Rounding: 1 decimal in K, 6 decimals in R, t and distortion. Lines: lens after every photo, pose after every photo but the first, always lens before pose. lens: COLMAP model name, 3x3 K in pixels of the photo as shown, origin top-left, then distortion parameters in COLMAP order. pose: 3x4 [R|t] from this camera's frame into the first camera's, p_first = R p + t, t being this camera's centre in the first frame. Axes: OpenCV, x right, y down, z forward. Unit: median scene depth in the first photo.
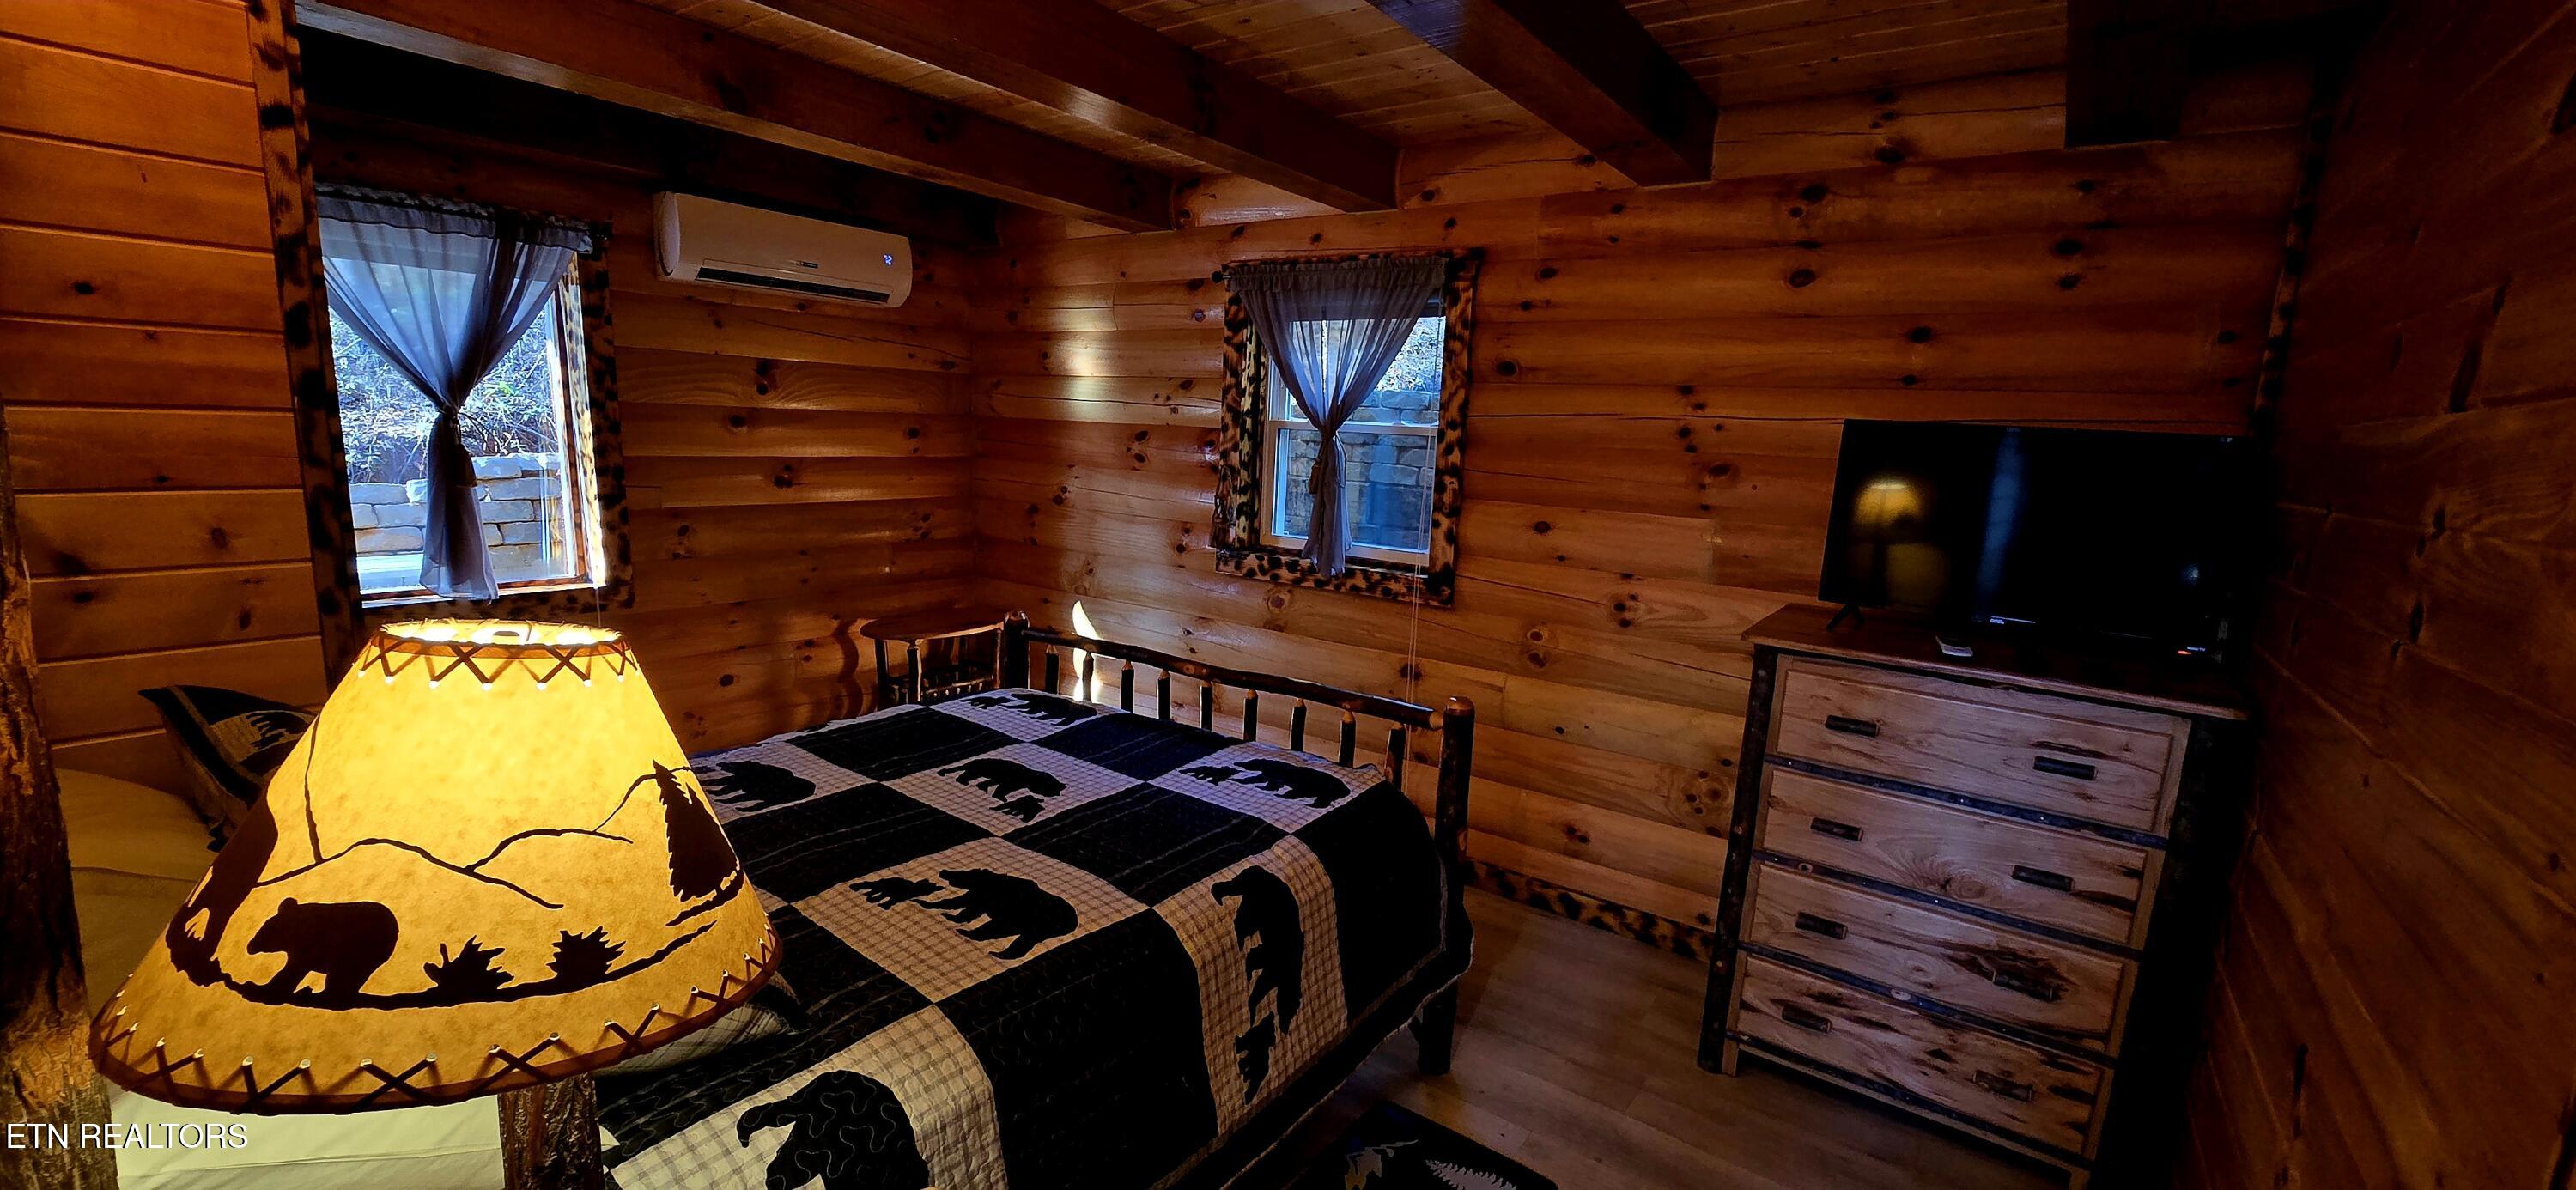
lens RADIAL K [[1048.9, 0, 1293.7], [0, 1048.9, 589.3], [0, 0, 1]] dist [-0.003133, -0.000313]
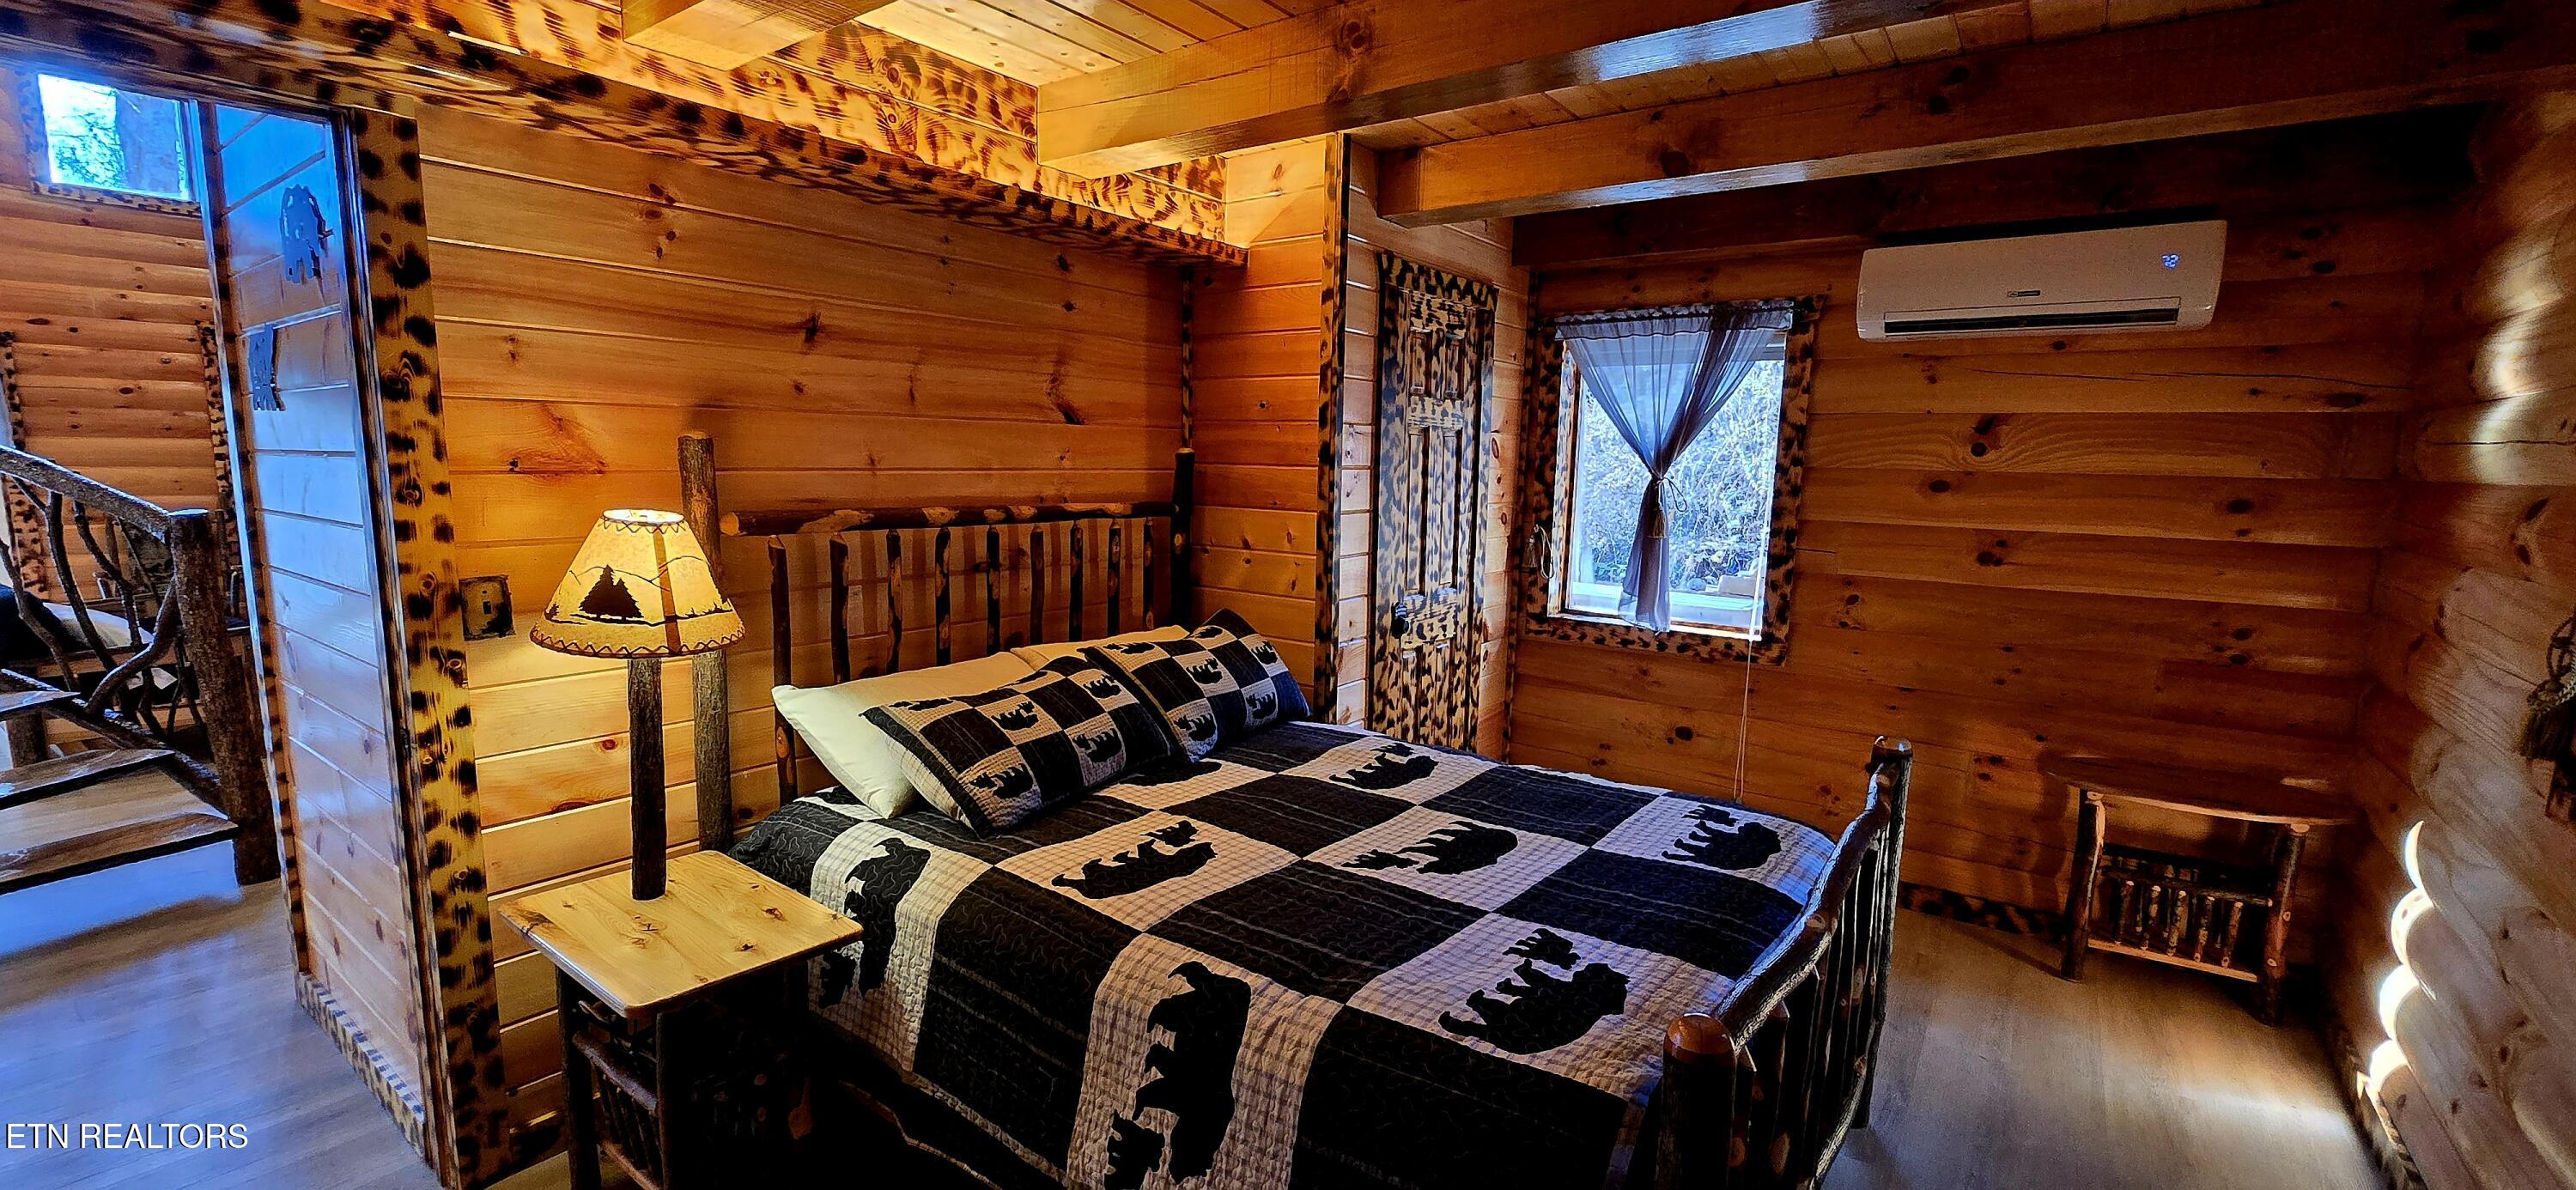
lens RADIAL K [[1048.9, 0, 1299.2], [0, 1048.9, 600.7], [0, 0, 1]] dist [-0.003133, -0.000313]
pose [[-0.003441, 0.093743, -0.995591, 0.417449], [-0.176170, 0.979968, 0.092881, -0.061626], [0.984354, 0.175712, 0.013143, 0.548859]]
